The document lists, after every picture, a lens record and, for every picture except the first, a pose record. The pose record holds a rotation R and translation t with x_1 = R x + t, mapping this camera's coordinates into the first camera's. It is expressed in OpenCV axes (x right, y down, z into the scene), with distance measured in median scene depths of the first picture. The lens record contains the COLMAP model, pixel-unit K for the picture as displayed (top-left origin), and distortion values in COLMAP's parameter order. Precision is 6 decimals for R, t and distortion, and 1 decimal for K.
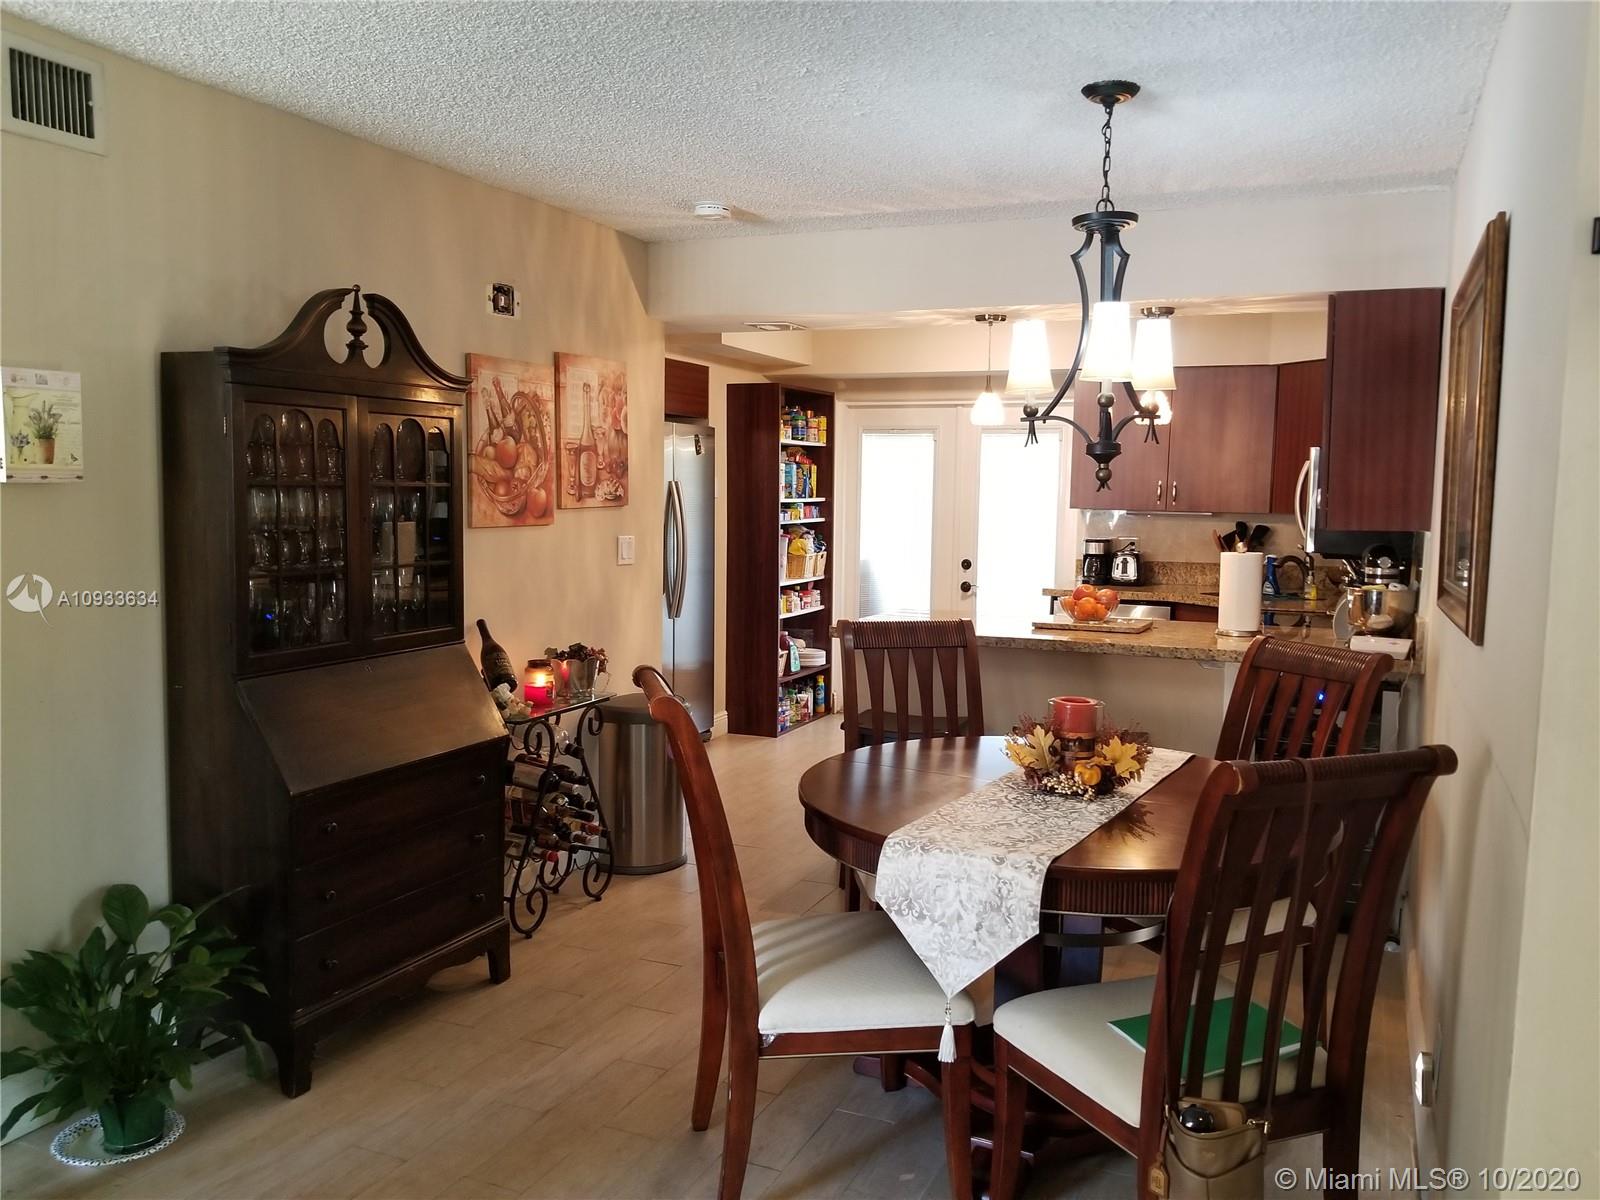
lens RADIAL K [[1243.5, 0, 798.4], [0, 1243.5, 603.5], [0, 0, 1]] dist [0.000764, -0.003921]
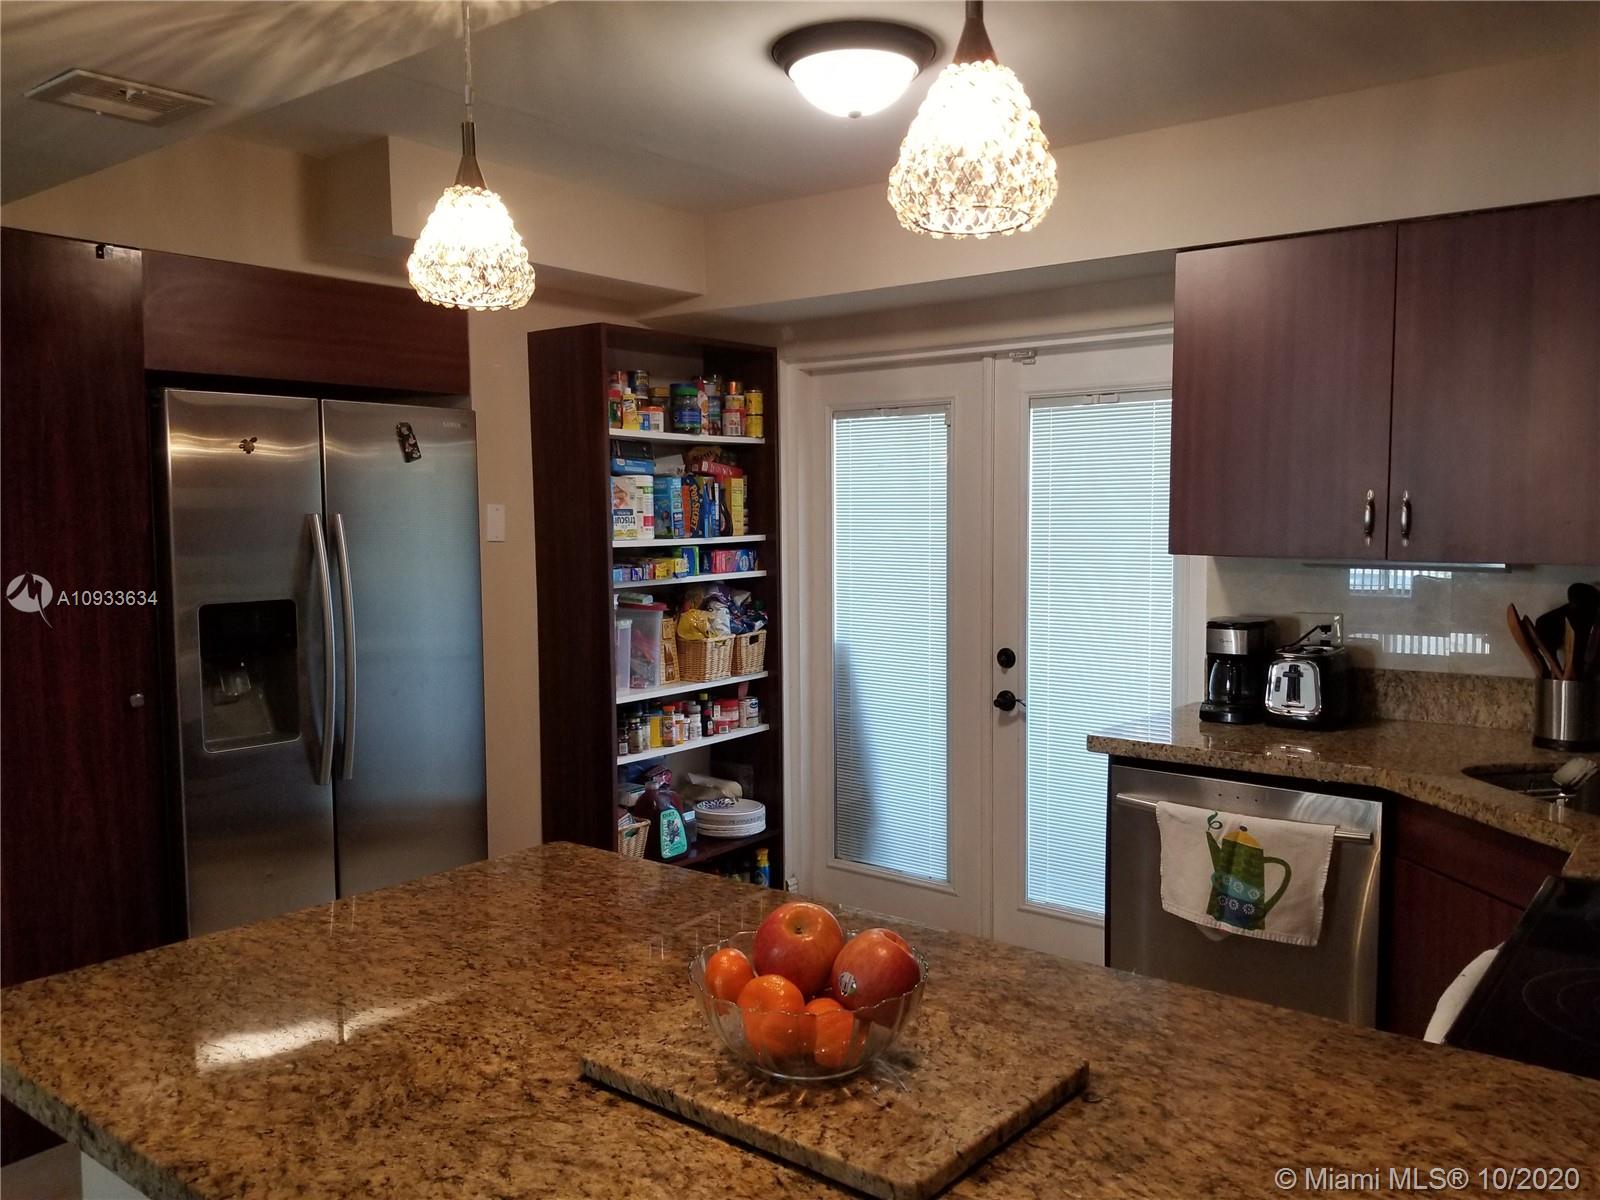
lens RADIAL K [[1243.5, 0, 799.2], [0, 1243.5, 591.9], [0, 0, 1]] dist [0.000764, -0.003921]
pose [[0.966772, -0.002289, -0.255628, 0.182765], [-0.004623, 0.999640, -0.026435, -0.044830], [0.255597, 0.026739, 0.966414, 0.466188]]
